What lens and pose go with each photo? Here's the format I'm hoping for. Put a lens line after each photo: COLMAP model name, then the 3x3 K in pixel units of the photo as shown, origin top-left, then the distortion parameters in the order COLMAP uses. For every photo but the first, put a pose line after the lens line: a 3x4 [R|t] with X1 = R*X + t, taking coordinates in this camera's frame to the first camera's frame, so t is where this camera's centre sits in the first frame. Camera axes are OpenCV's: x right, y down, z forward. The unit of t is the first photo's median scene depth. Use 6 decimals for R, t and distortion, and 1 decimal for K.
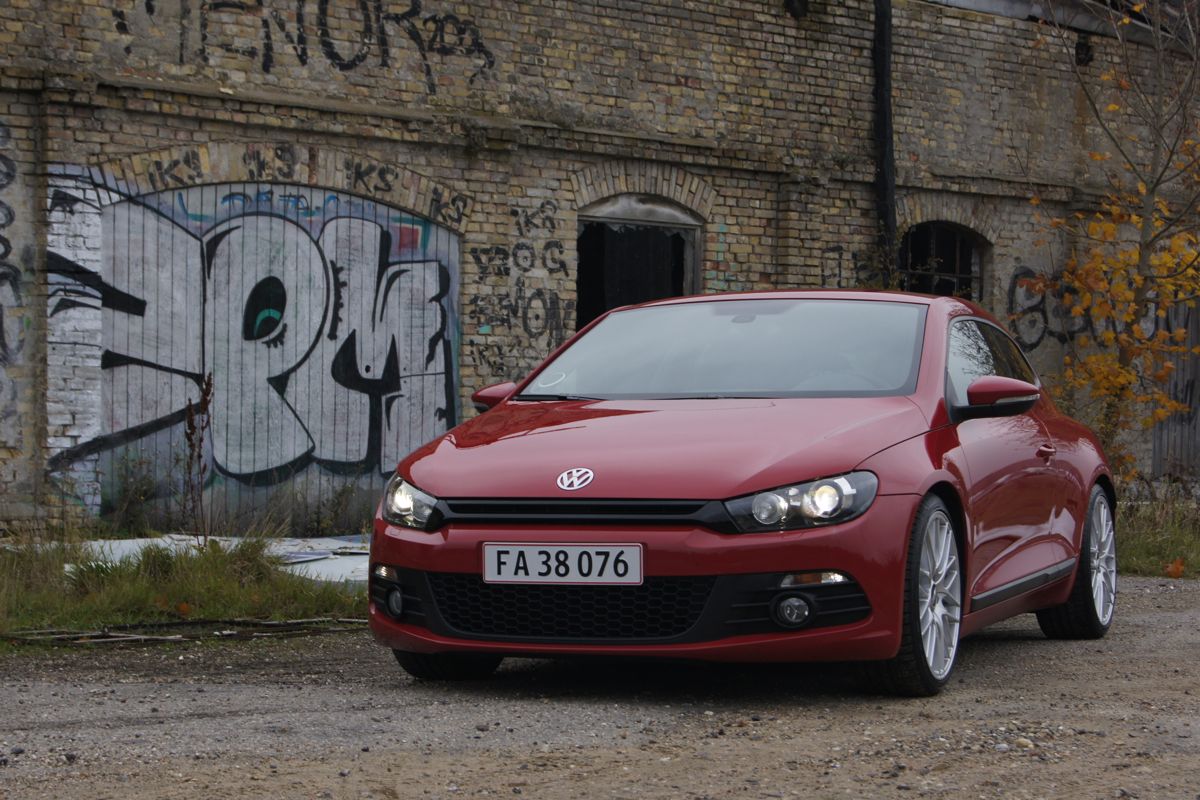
lens RADIAL K [[2694.6, 0, 670.8], [0, 2694.6, 413.1], [0, 0, 1]] dist [0.054370, 0.000000]
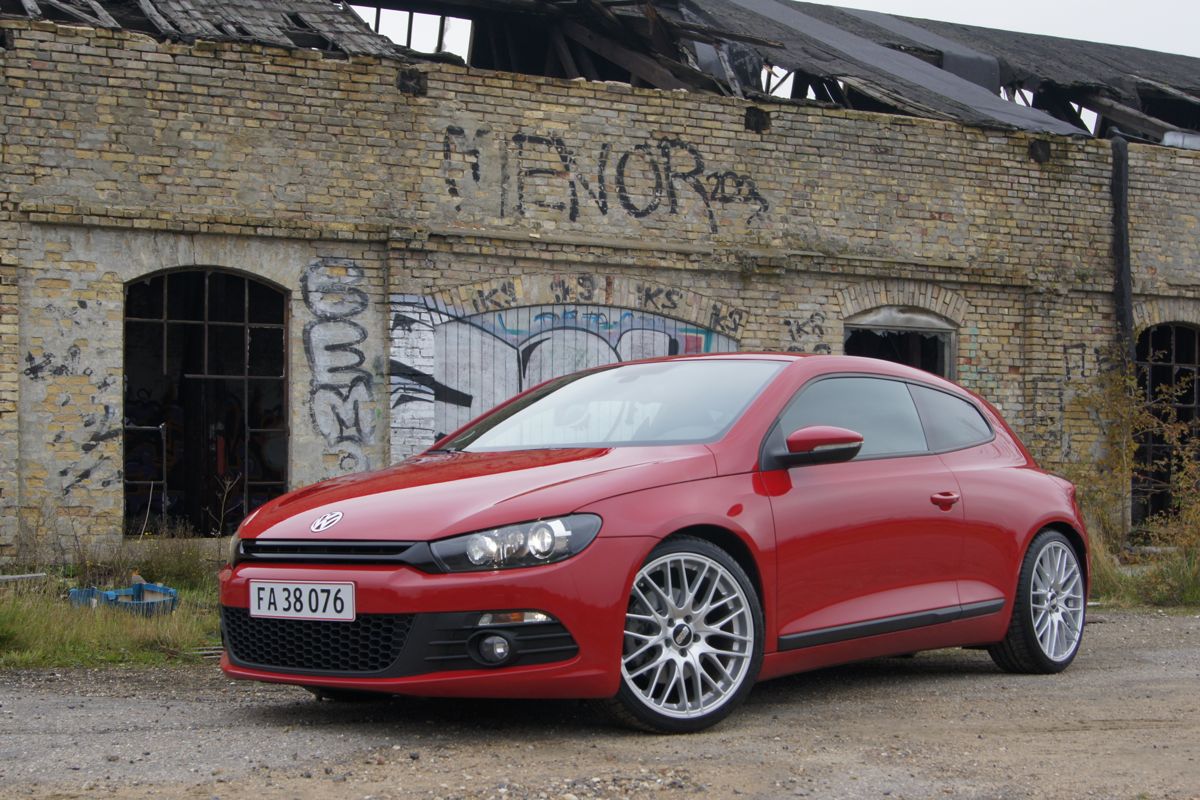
lens RADIAL K [[1827.1, 0, 645.5], [0, 1827.1, 457.2], [0, 0, 1]] dist [0.000140, 0.000000]
pose [[0.952914, -0.013570, -0.302937, 0.147757], [0.008105, 0.999781, -0.019288, 0.006300], [0.303133, 0.015925, 0.952815, 0.157627]]
